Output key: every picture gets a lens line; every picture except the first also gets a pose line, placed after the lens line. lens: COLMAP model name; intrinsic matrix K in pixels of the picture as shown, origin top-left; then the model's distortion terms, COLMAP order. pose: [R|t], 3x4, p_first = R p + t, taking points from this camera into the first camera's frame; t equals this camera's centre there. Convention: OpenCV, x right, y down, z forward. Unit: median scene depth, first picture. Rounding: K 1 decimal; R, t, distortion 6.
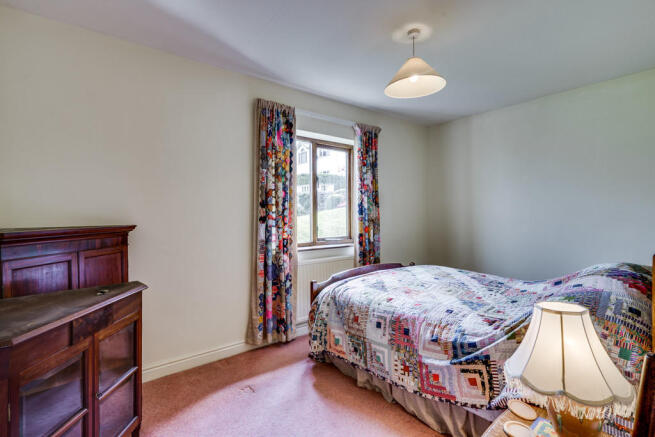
lens RADIAL K [[319.1, 0, 329.8], [0, 319.1, 216.3], [0, 0, 1]] dist [0.002683, 0.000349]
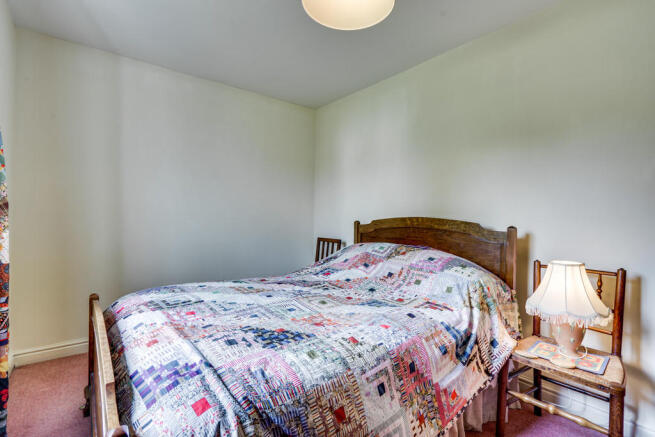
lens RADIAL K [[319.1, 0, 329.8], [0, 319.1, 216.3], [0, 0, 1]] dist [0.002683, 0.000349]
pose [[-0.006199, 0.007790, 0.999950, -0.413898], [-0.001208, 0.999969, -0.007797, 0.043150], [-0.999980, -0.001256, -0.006190, 1.109823]]
